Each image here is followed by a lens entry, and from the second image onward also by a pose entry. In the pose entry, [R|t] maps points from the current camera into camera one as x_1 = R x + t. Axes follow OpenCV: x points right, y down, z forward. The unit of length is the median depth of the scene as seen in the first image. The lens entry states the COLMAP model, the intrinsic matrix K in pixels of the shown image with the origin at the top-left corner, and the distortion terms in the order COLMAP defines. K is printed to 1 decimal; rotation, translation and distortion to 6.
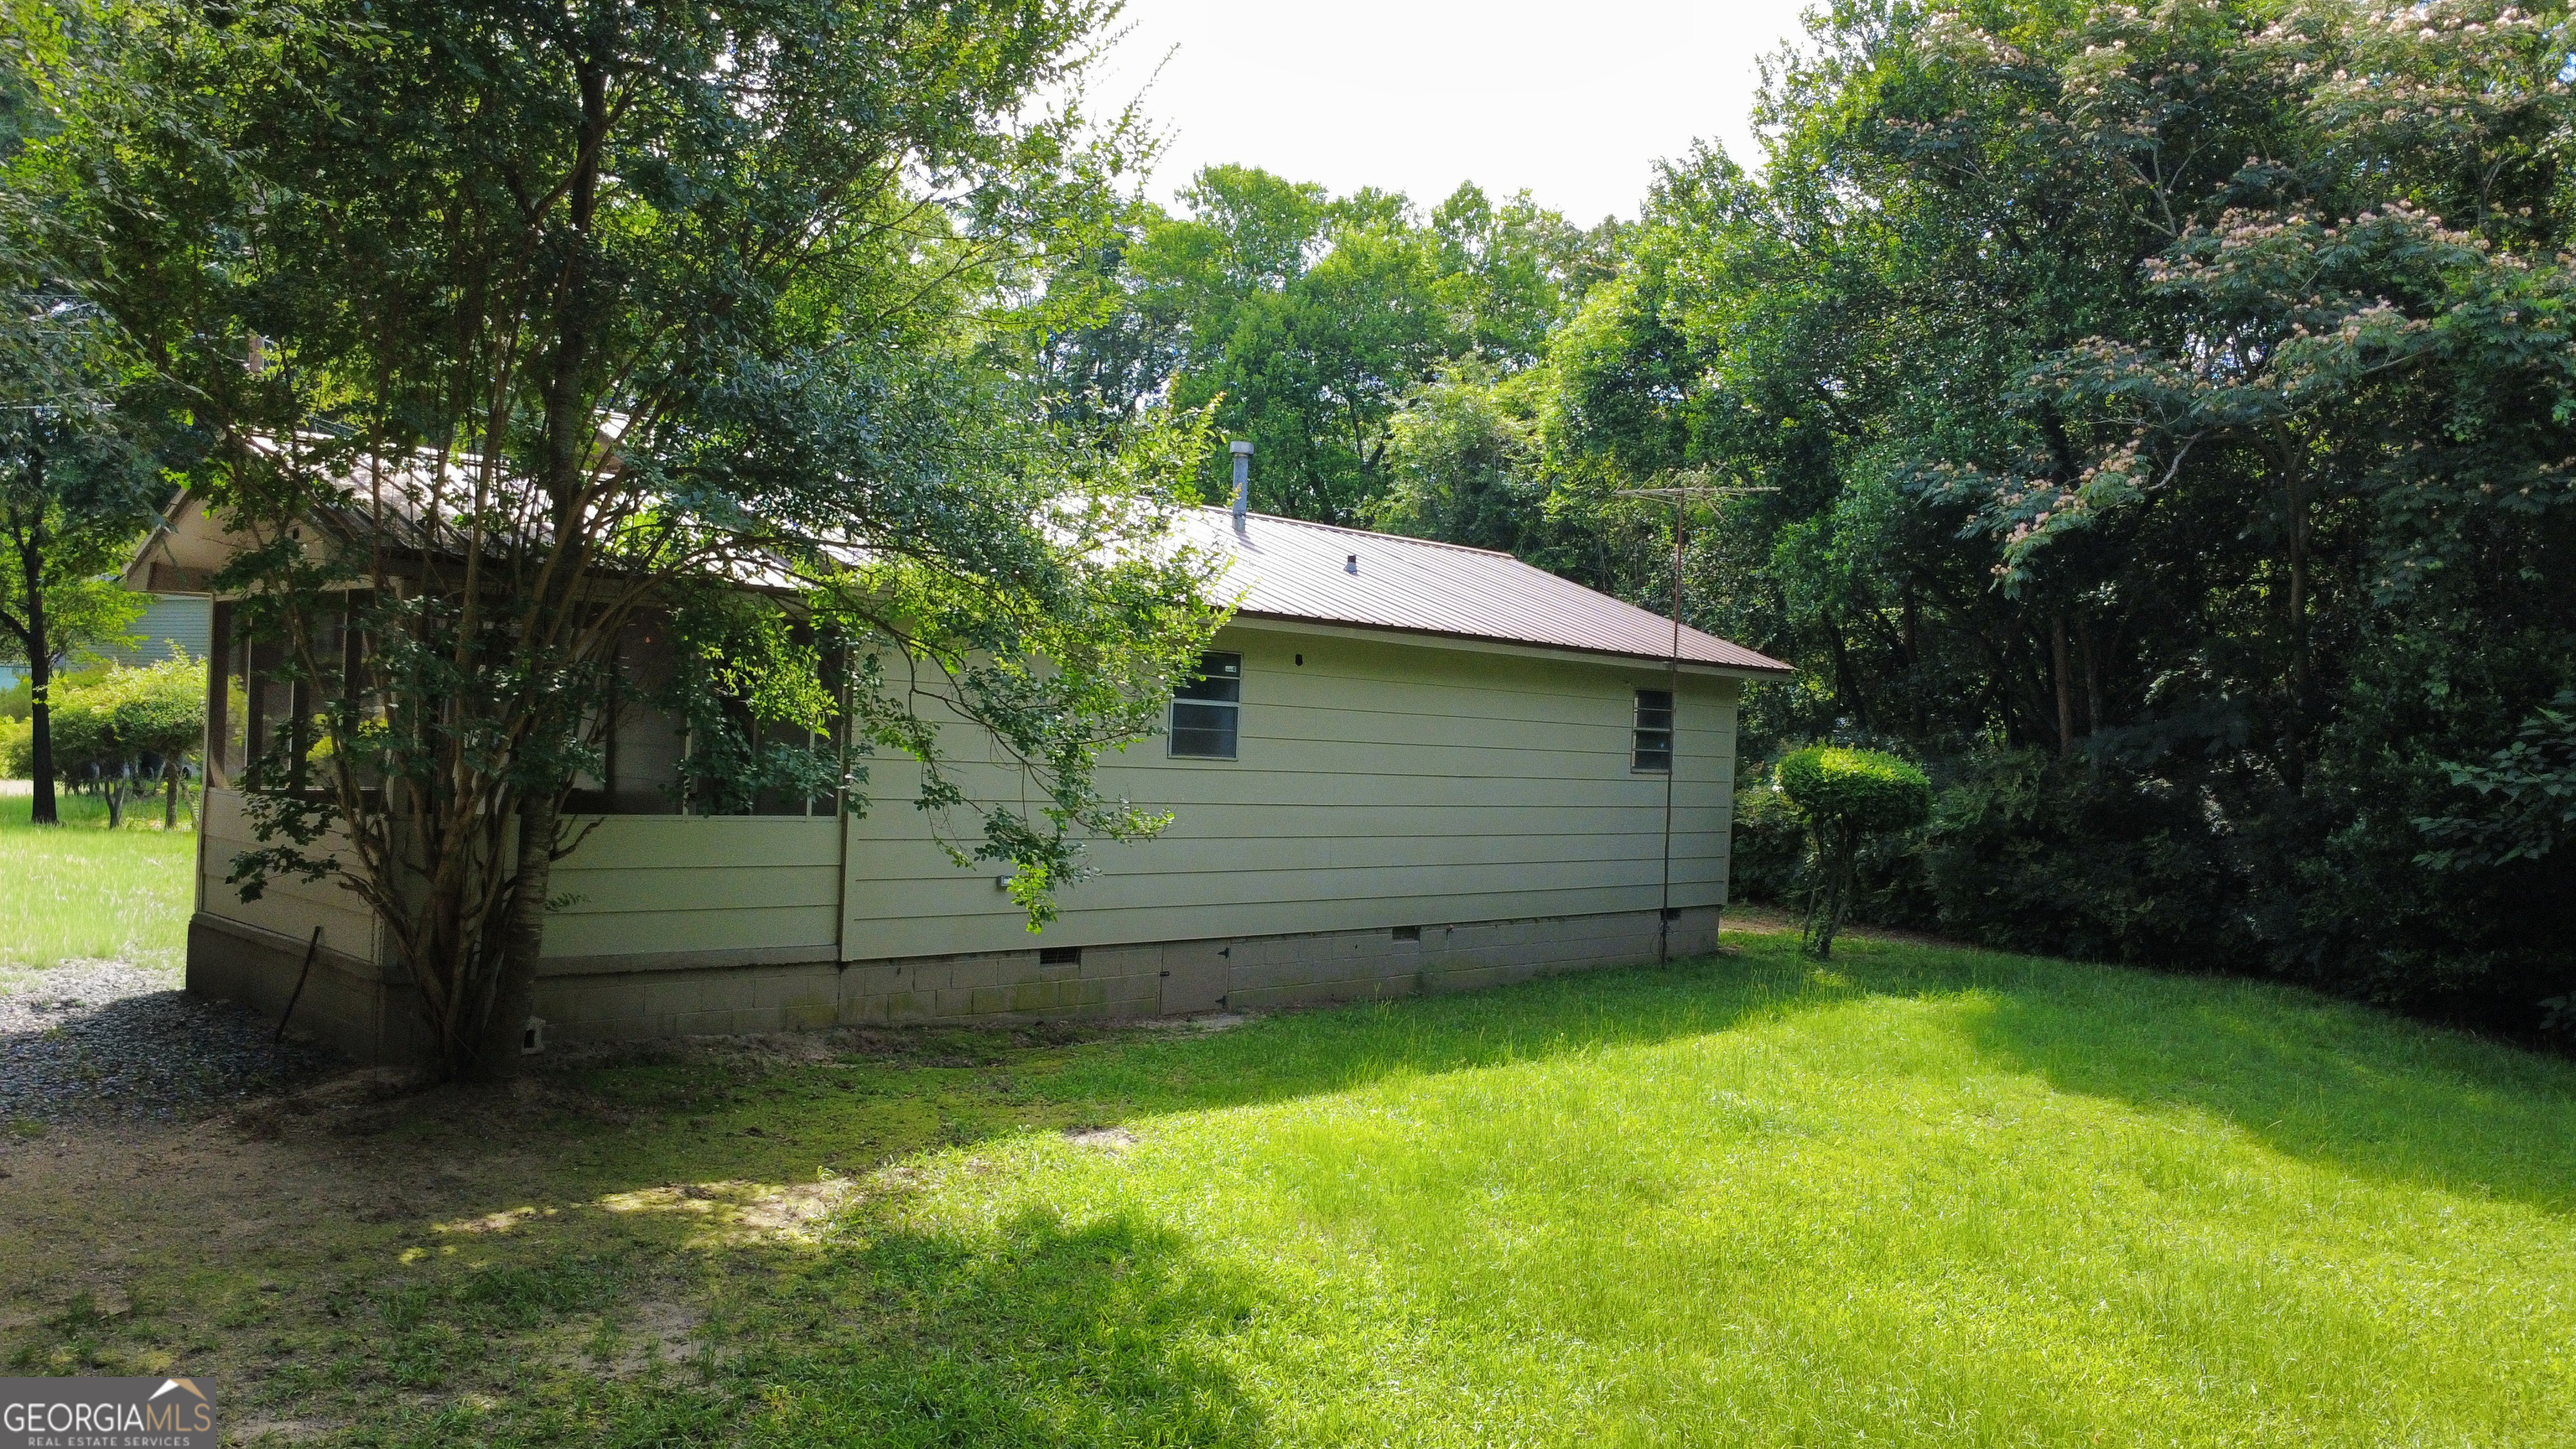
lens RADIAL K [[1890.5, 0, 1285.8], [0, 1890.5, 725.4], [0, 0, 1]] dist [-0.008264, 0.007480]
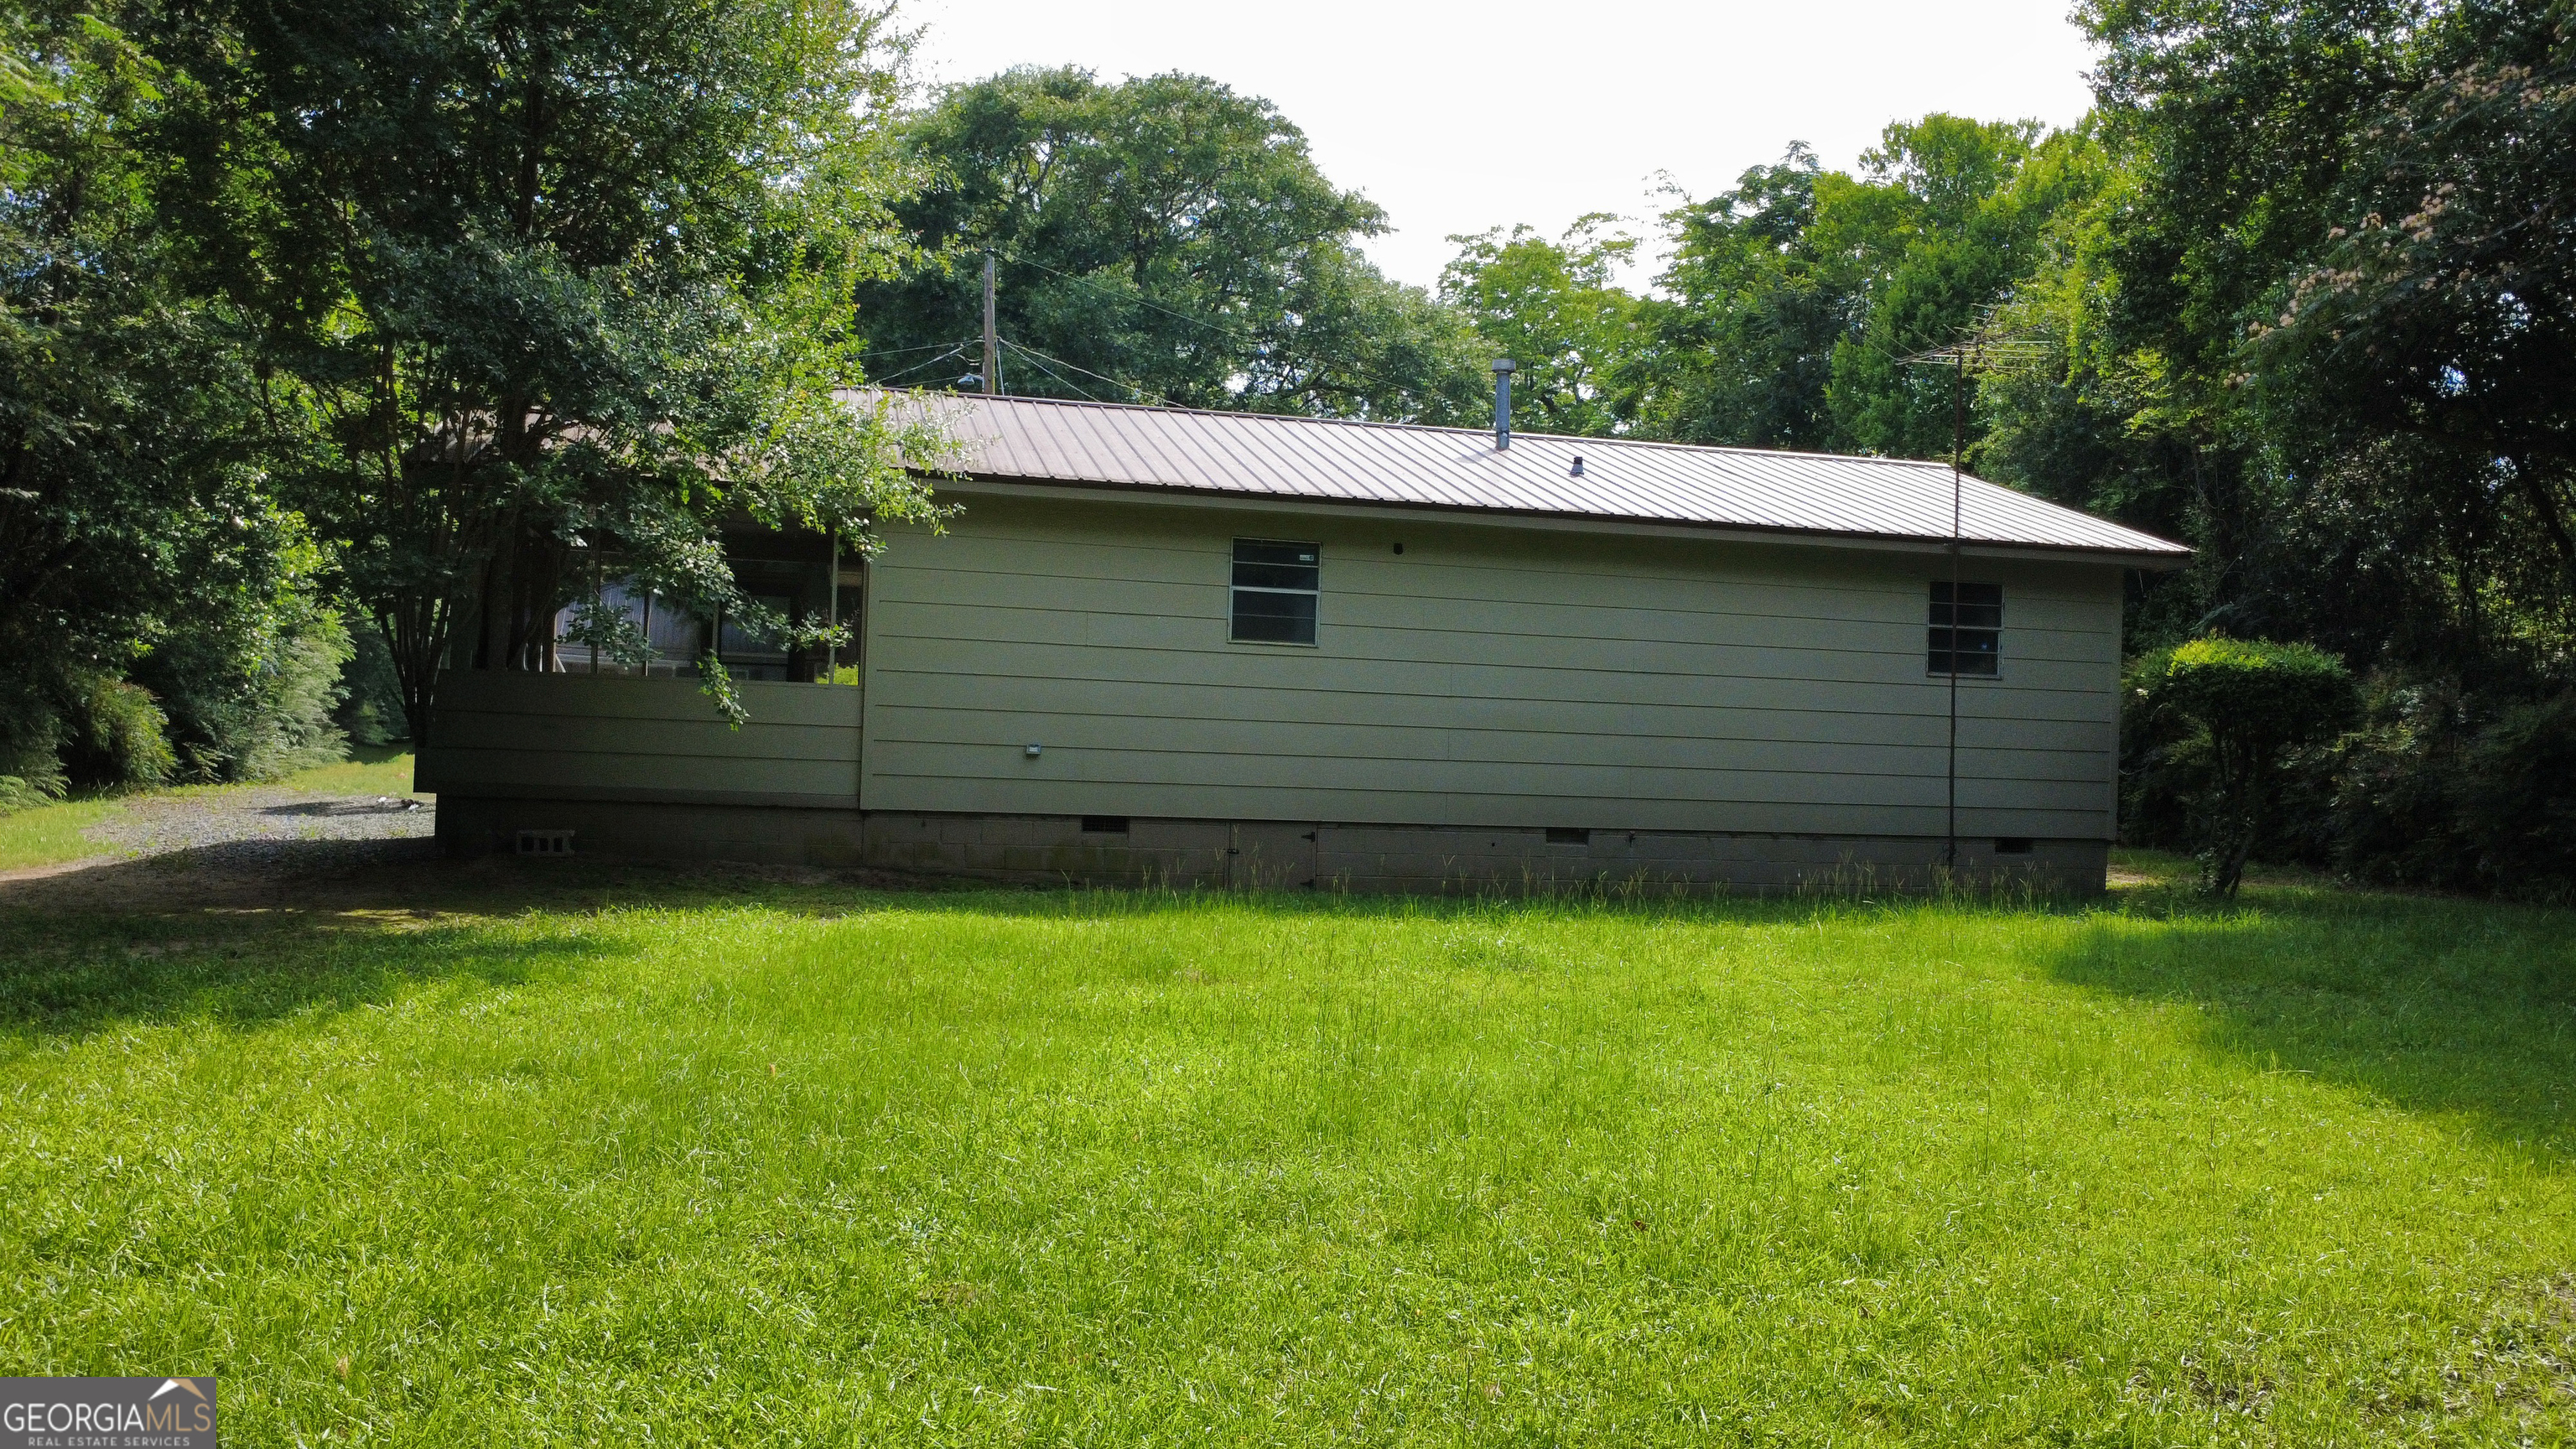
lens RADIAL K [[1890.5, 0, 1283.4], [0, 1890.5, 726.2], [0, 0, 1]] dist [-0.008264, 0.007480]
pose [[0.845207, -0.029559, -0.533621, 0.414750], [0.009290, 0.999131, -0.040631, 0.084315], [0.534358, 0.029385, 0.844747, 0.106342]]
